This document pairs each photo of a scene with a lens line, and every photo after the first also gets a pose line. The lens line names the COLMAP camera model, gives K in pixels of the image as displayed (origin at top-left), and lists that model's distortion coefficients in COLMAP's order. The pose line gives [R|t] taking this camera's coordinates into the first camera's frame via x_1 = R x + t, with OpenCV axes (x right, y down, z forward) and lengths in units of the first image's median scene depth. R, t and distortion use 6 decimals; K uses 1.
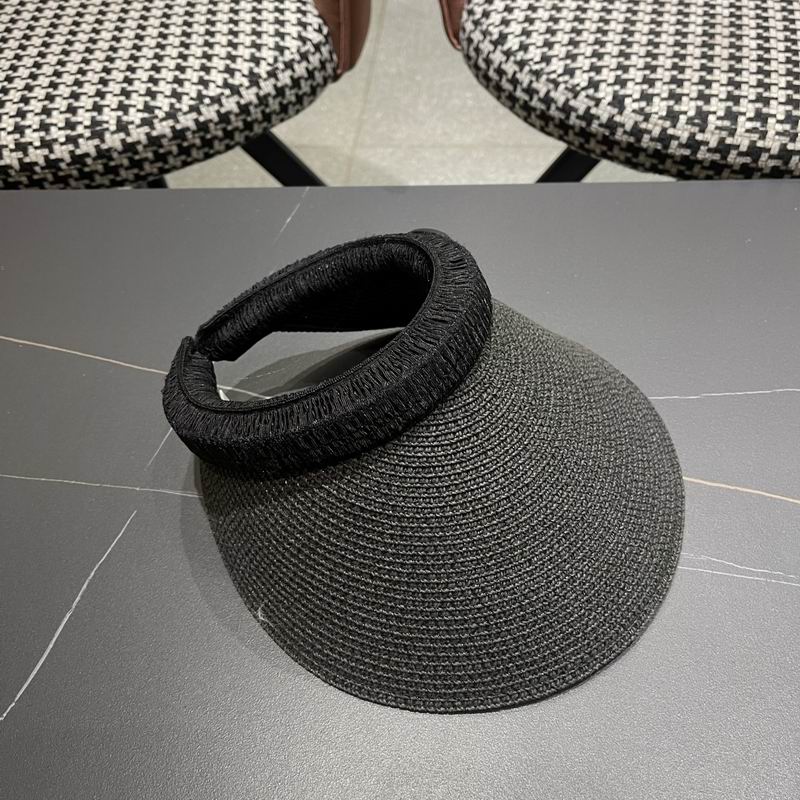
lens RADIAL K [[832.7, 0, 402.2], [0, 832.7, 398.9], [0, 0, 1]] dist [0.008875, 0.000000]
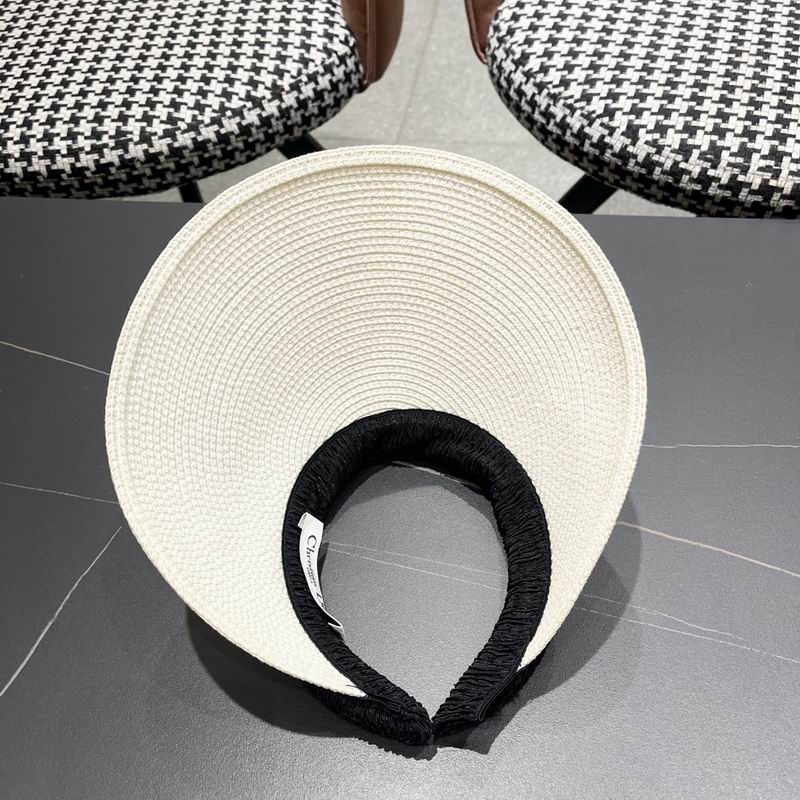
lens RADIAL K [[832.7, 0, 396.6], [0, 832.7, 413.9], [0, 0, 1]] dist [0.008875, 0.000000]
pose [[0.996211, 0.054720, -0.067601, 0.060157], [-0.051756, 0.997652, 0.044846, -0.048117], [0.069896, -0.041177, 0.996704, -0.016702]]
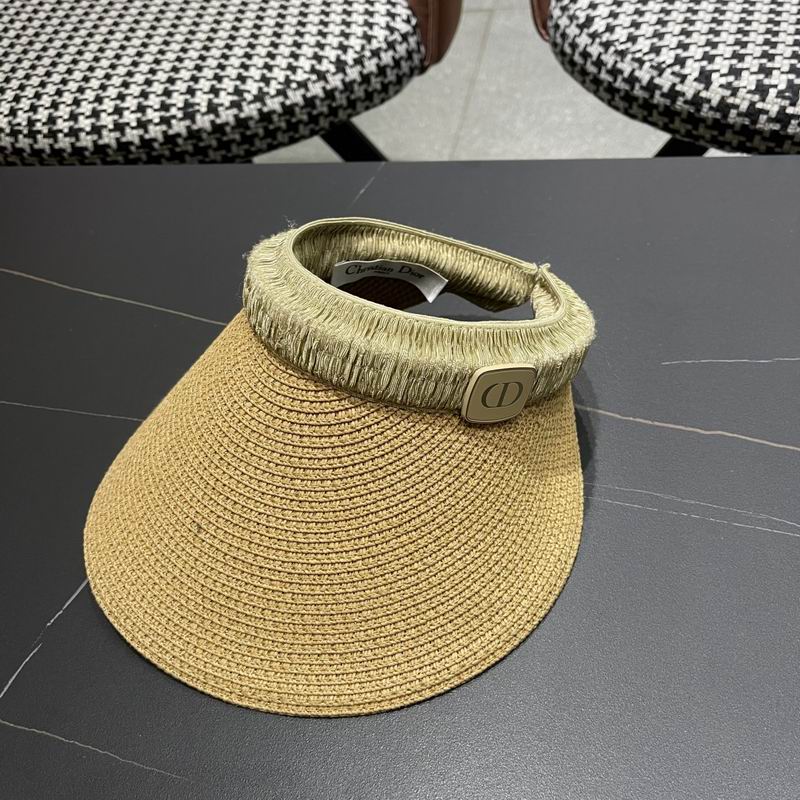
lens RADIAL K [[832.7, 0, 397.8], [0, 832.7, 413.3], [0, 0, 1]] dist [0.008875, 0.000000]
pose [[0.991665, 0.043646, -0.121226, 0.036338], [-0.047117, 0.998553, -0.025915, 0.069064], [0.119920, 0.031411, 0.992287, 0.006239]]
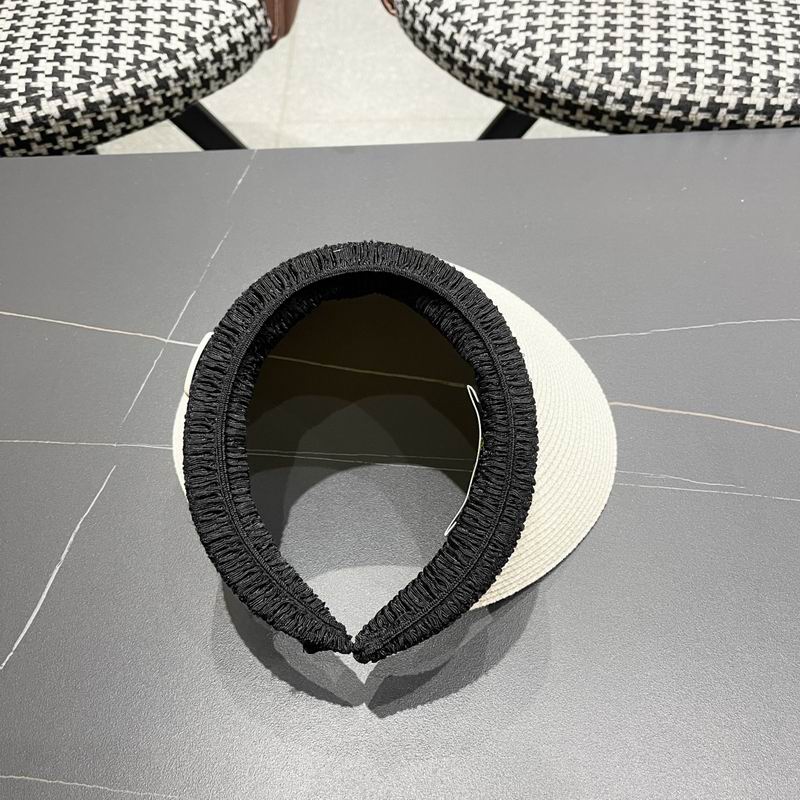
lens RADIAL K [[832.7, 0, 402.0], [0, 832.7, 415.3], [0, 0, 1]] dist [0.008875, 0.000000]
pose [[0.995057, -0.048293, 0.086774, -0.037220], [0.045276, 0.998311, 0.036406, 0.033750], [-0.088386, -0.032298, 0.995563, -0.023959]]
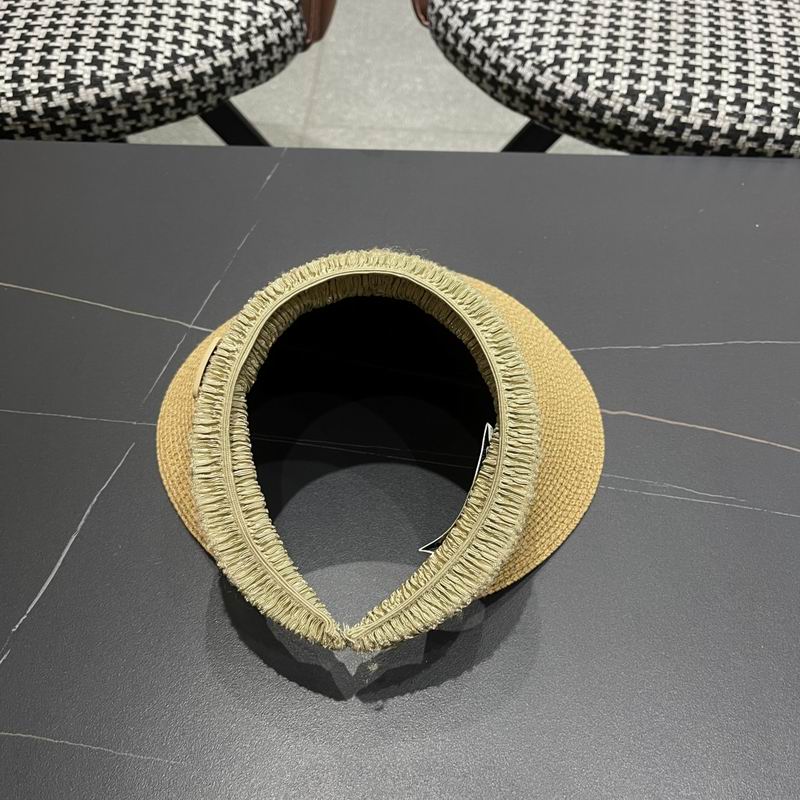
lens RADIAL K [[832.7, 0, 404.7], [0, 832.7, 412.3], [0, 0, 1]] dist [0.008875, 0.000000]
pose [[0.996044, 0.013724, 0.087794, -0.048452], [-0.015583, 0.999668, 0.020534, 0.044716], [-0.087483, -0.021821, 0.995927, -0.041497]]
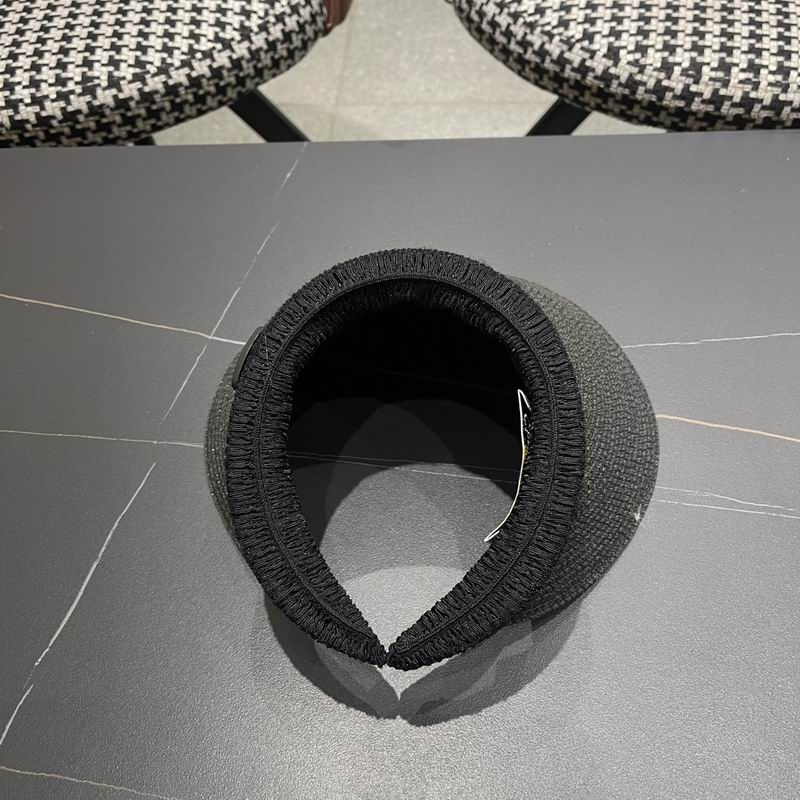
lens RADIAL K [[832.7, 0, 407.8], [0, 832.7, 402.5], [0, 0, 1]] dist [0.008875, 0.000000]
pose [[0.999283, -0.019238, 0.032620, -0.027134], [0.017670, 0.998706, 0.047691, 0.011019], [-0.033495, -0.047081, 0.998329, -0.015878]]
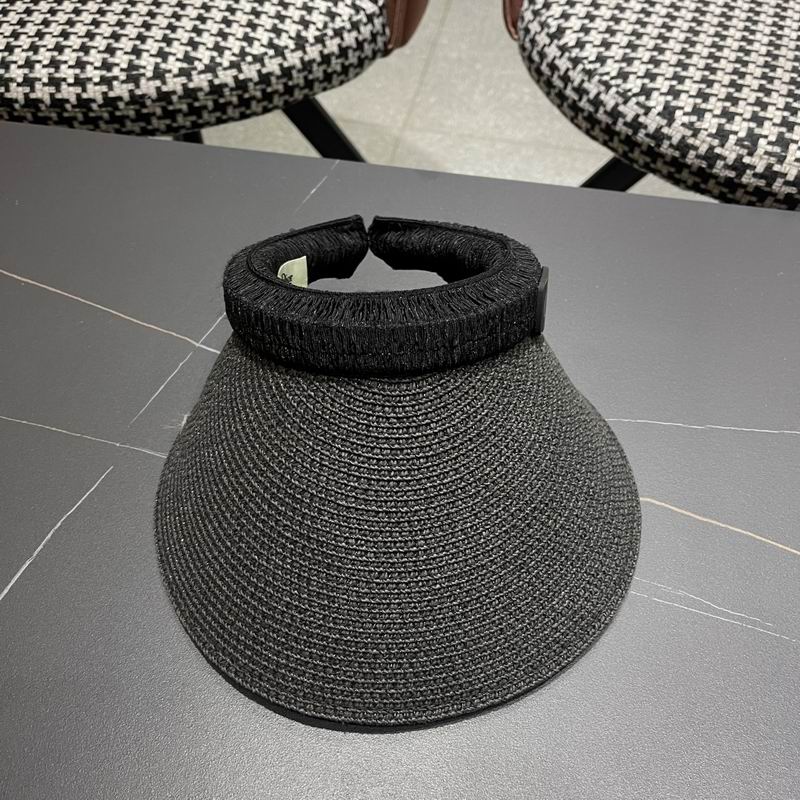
lens RADIAL K [[832.7, 0, 410.6], [0, 832.7, 414.1], [0, 0, 1]] dist [0.008875, 0.000000]
pose [[0.991107, 0.132329, -0.014002, 0.021248], [-0.131832, 0.990760, 0.031856, -0.002716], [0.018088, -0.029727, 0.999394, 0.019482]]
